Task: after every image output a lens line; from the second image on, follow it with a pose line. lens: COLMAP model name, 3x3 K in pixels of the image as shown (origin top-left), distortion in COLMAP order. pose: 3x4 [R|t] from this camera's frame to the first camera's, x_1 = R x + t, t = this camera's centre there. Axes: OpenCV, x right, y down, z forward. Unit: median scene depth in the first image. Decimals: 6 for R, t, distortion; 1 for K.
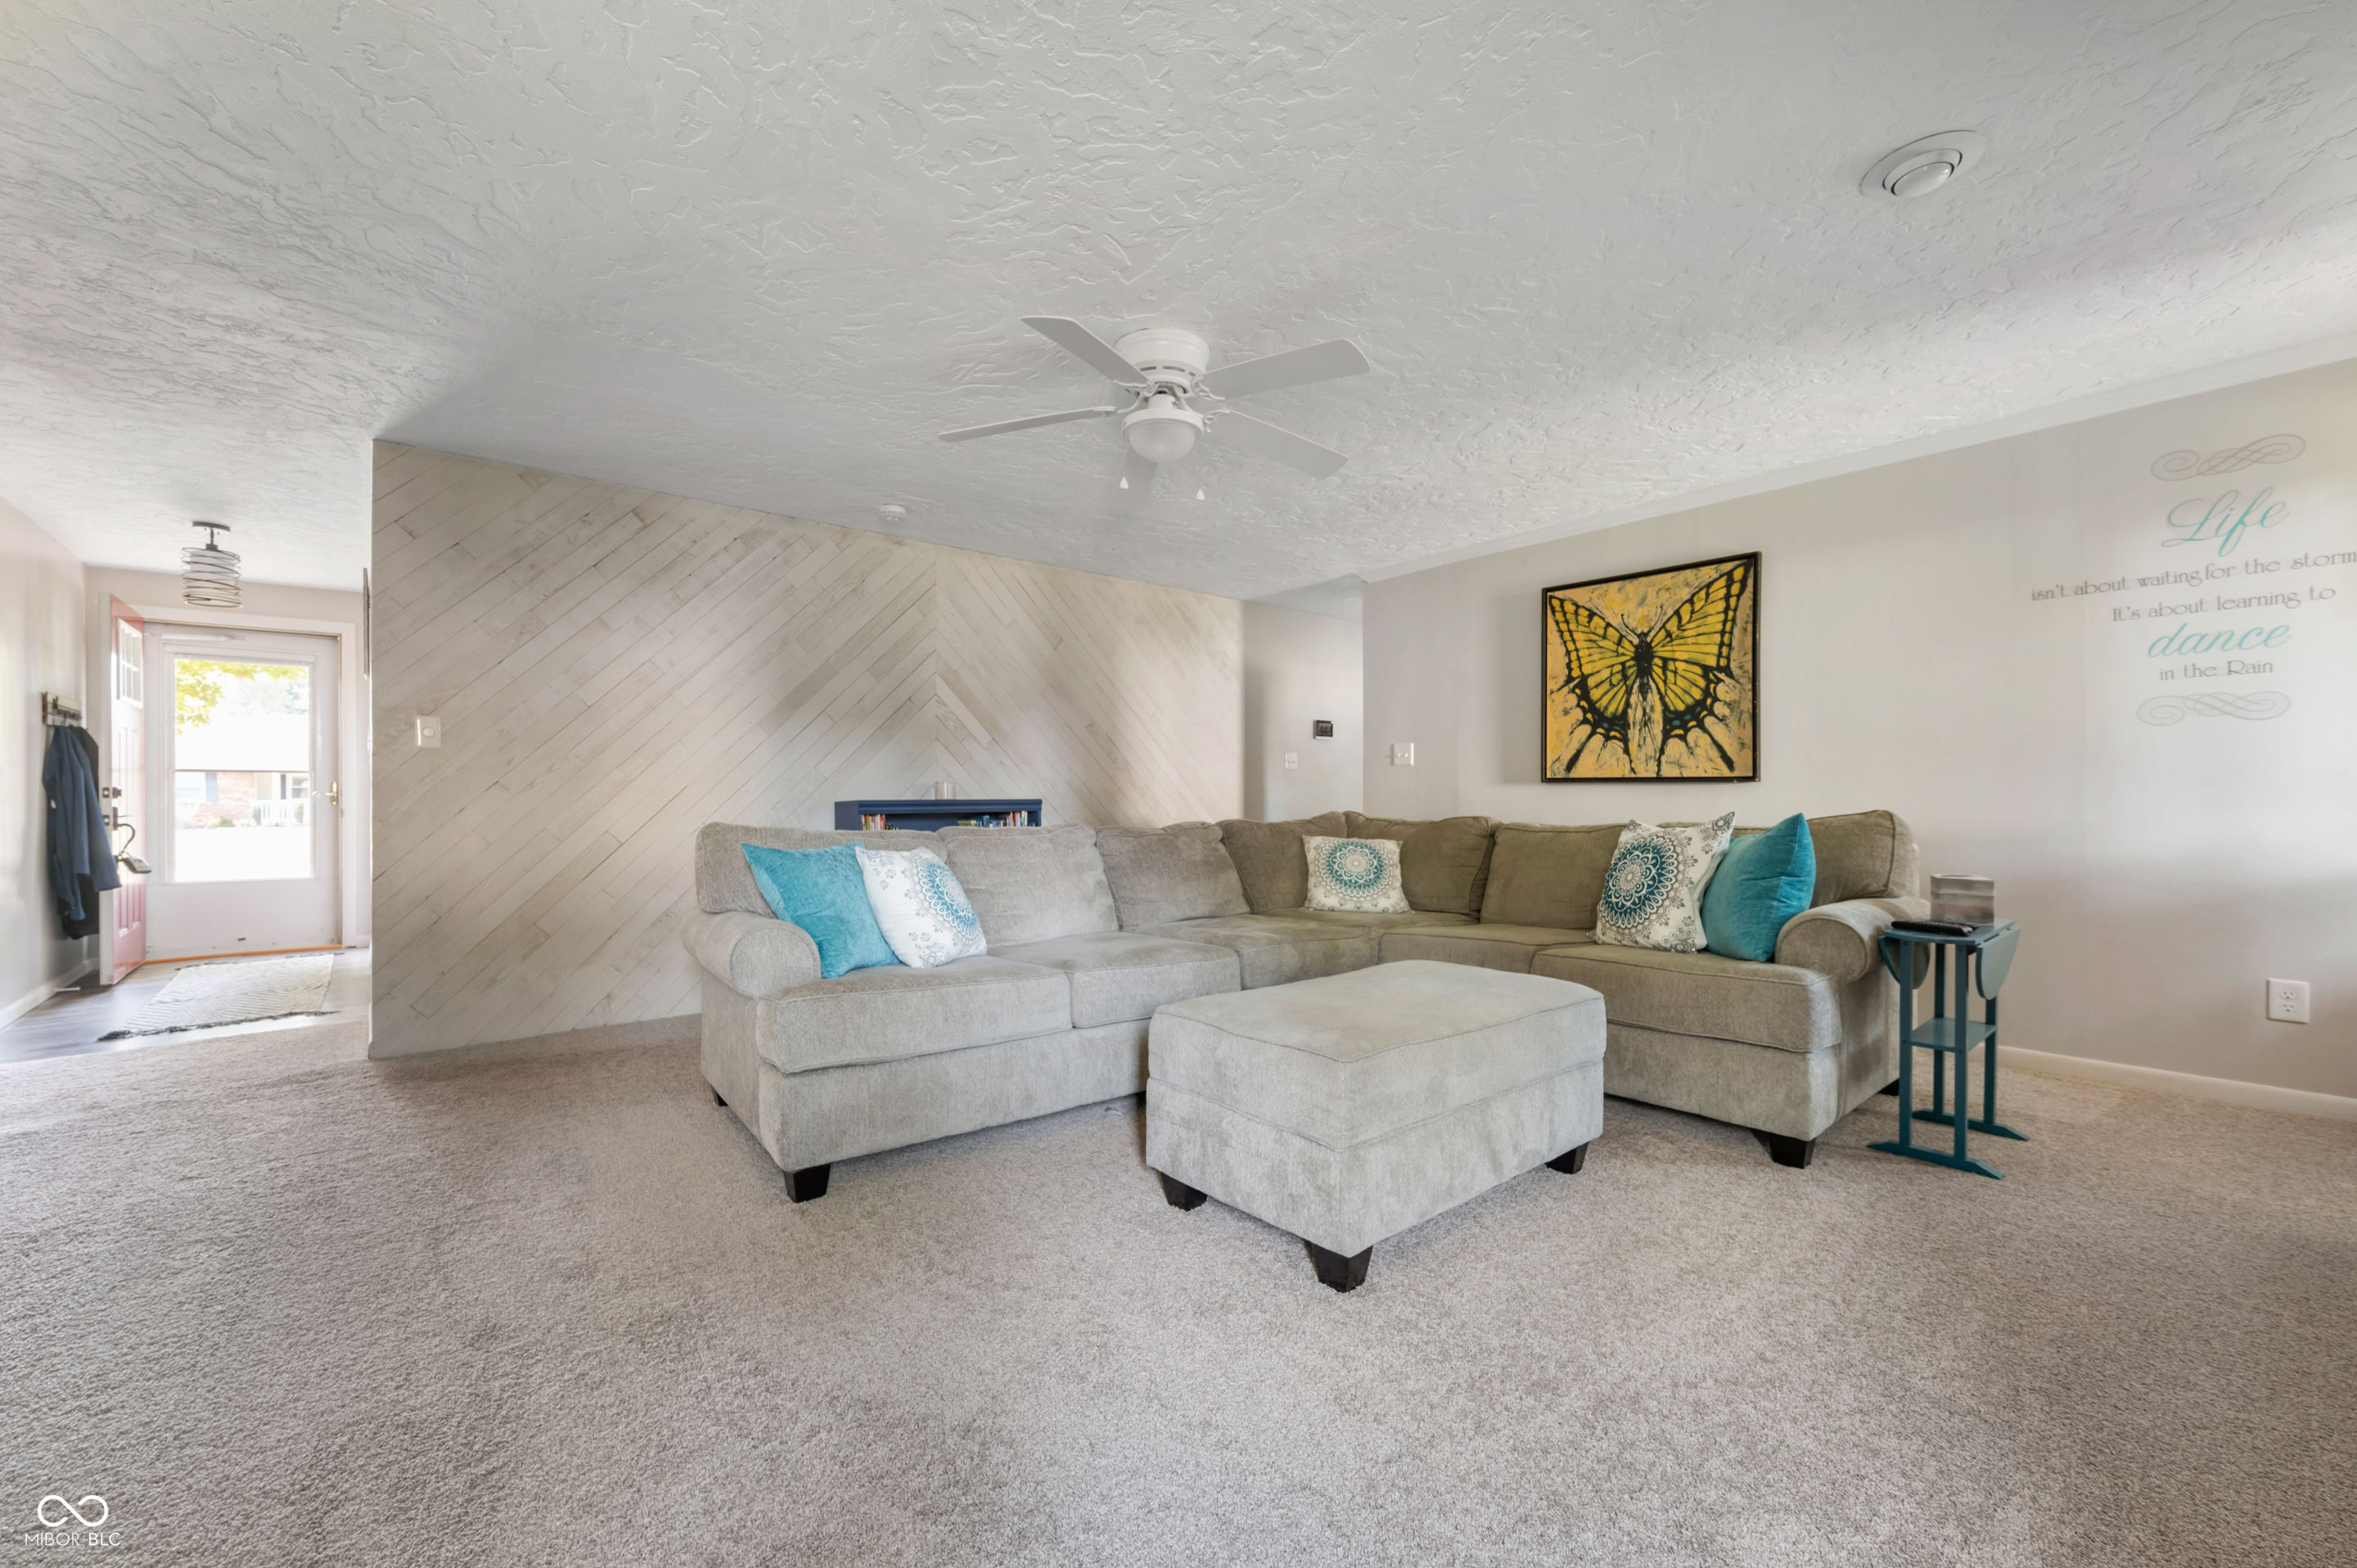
lens RADIAL K [[944.9, 0, 1175.8], [0, 944.9, 793.7], [0, 0, 1]] dist [0.001870, 0.000398]
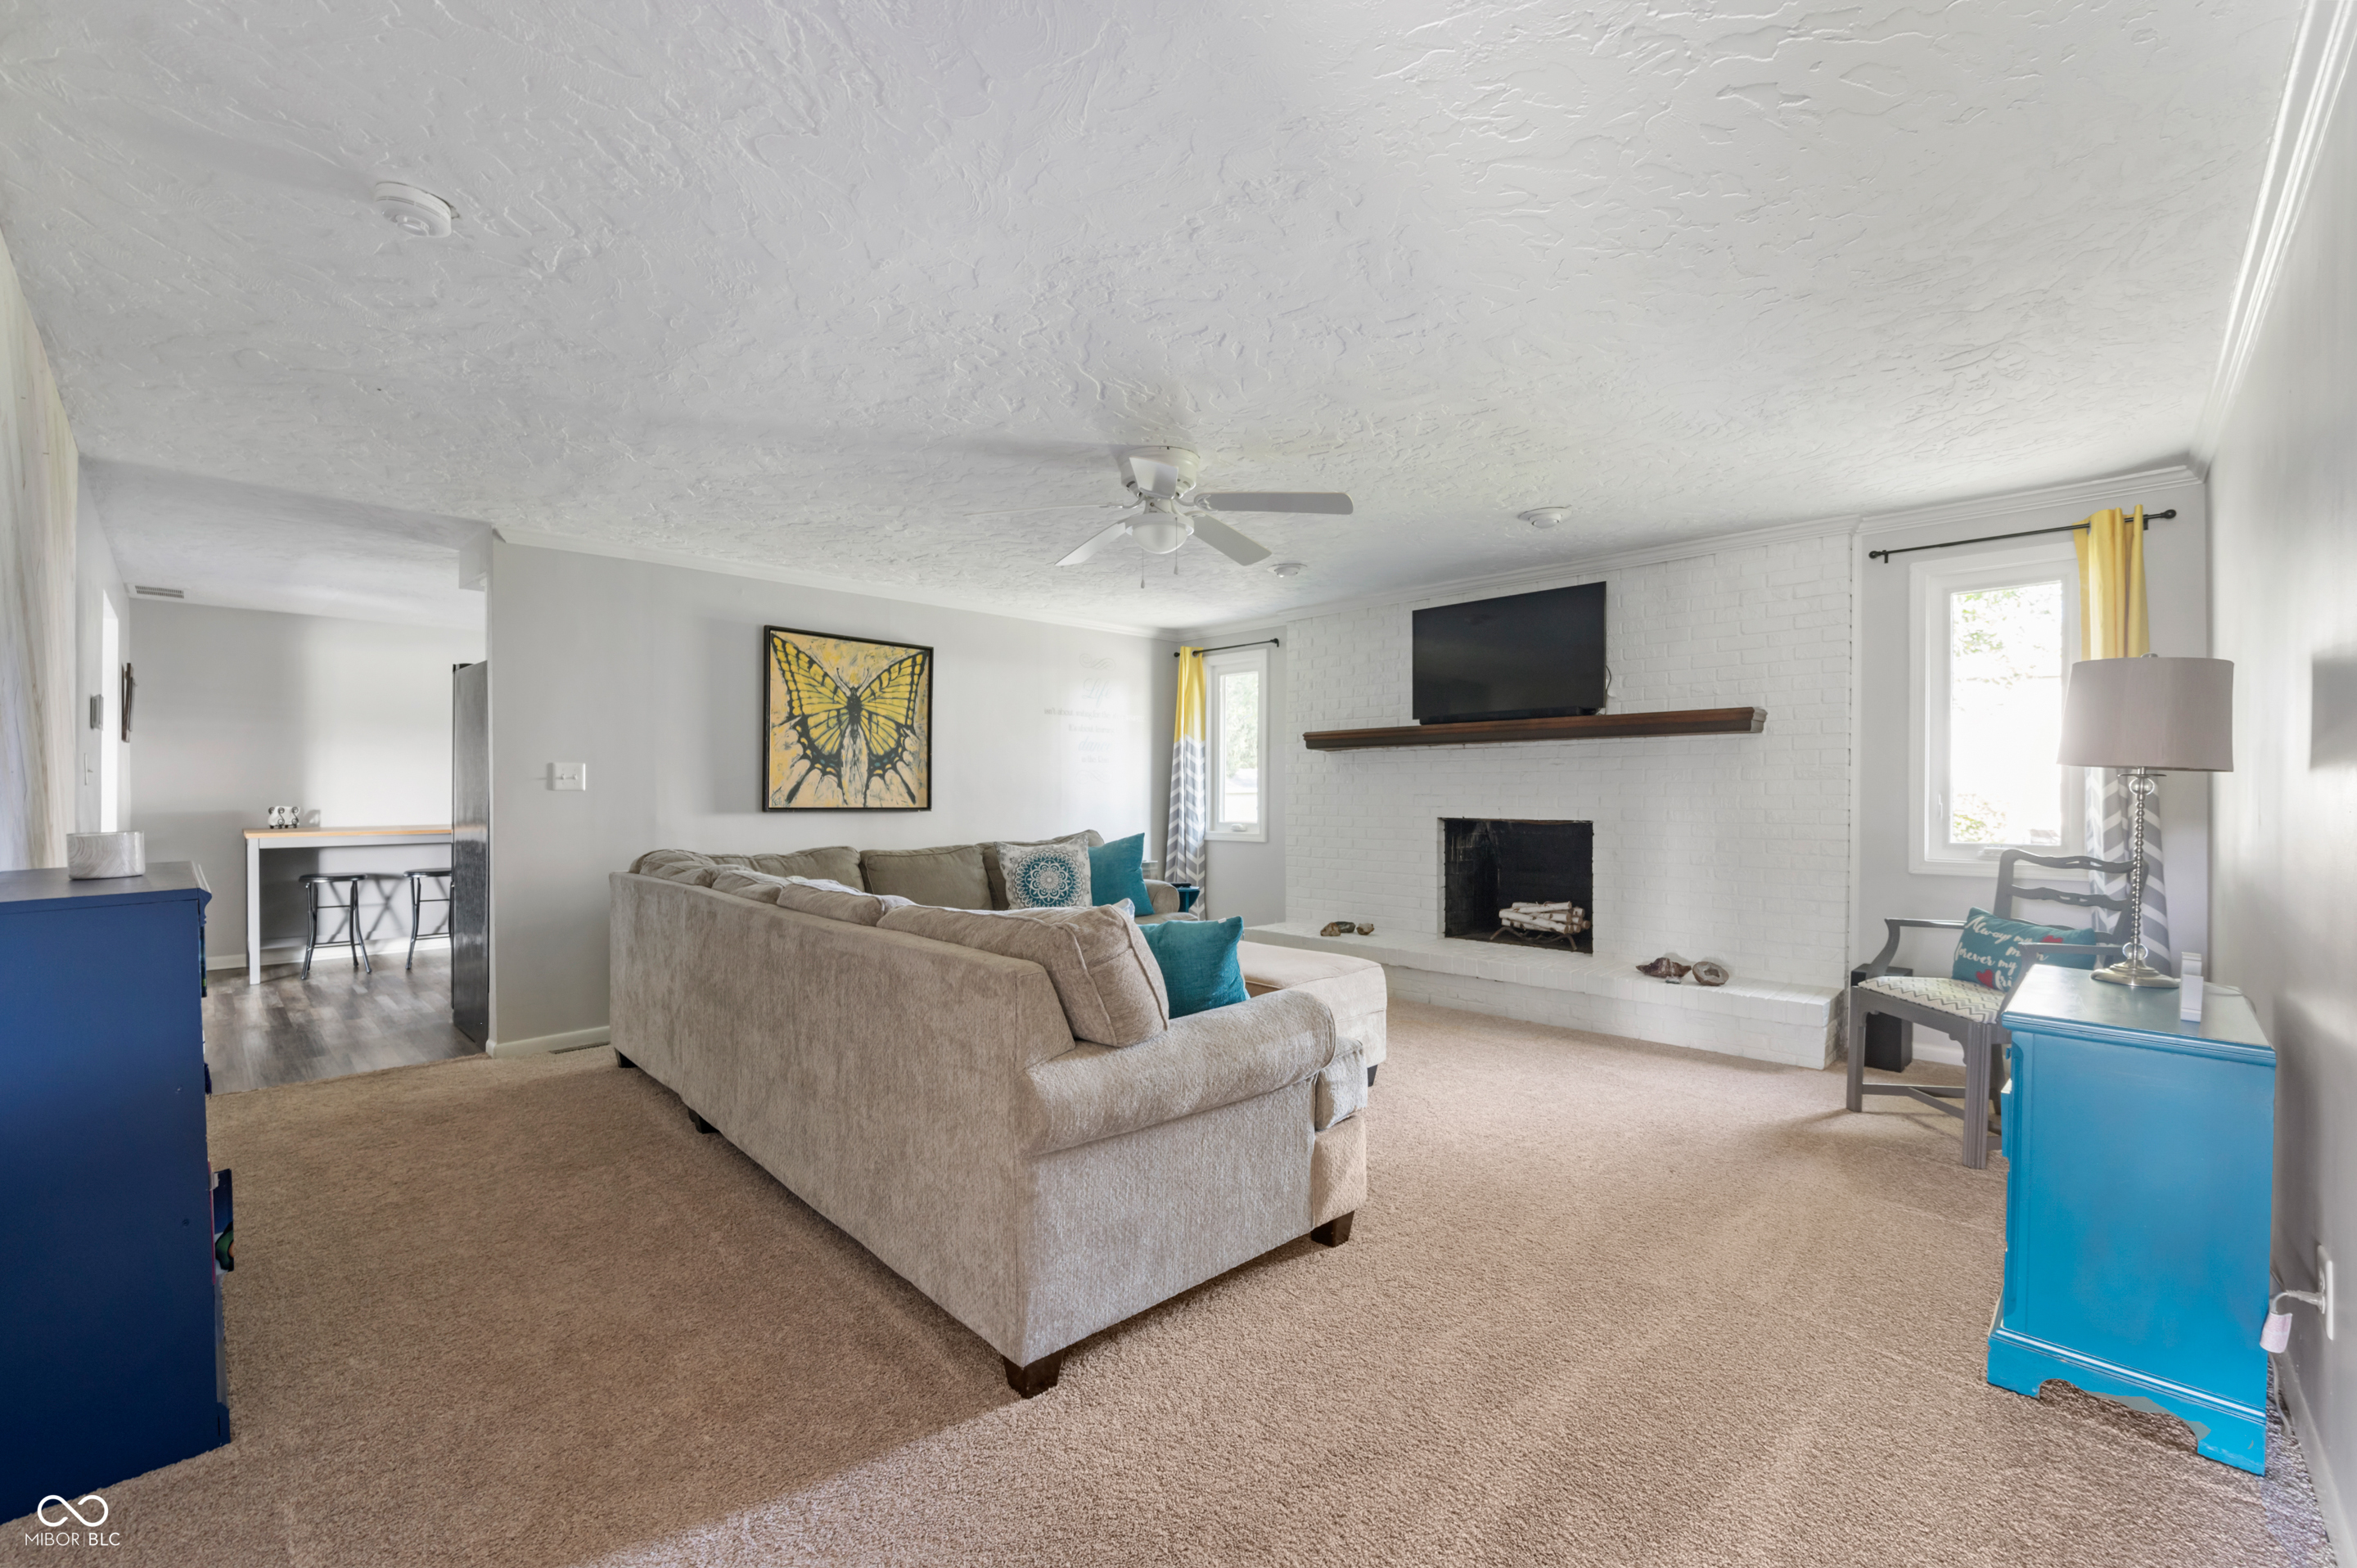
lens RADIAL K [[953.2, 0, 1180.4], [0, 953.2, 794.1], [0, 0, 1]] dist [-0.003269, -0.000207]
pose [[-0.079418, 0.008105, 0.996808, -0.749904], [0.001877, 0.999966, -0.007981, -0.023876], [-0.996840, 0.001237, -0.079431, 0.681653]]
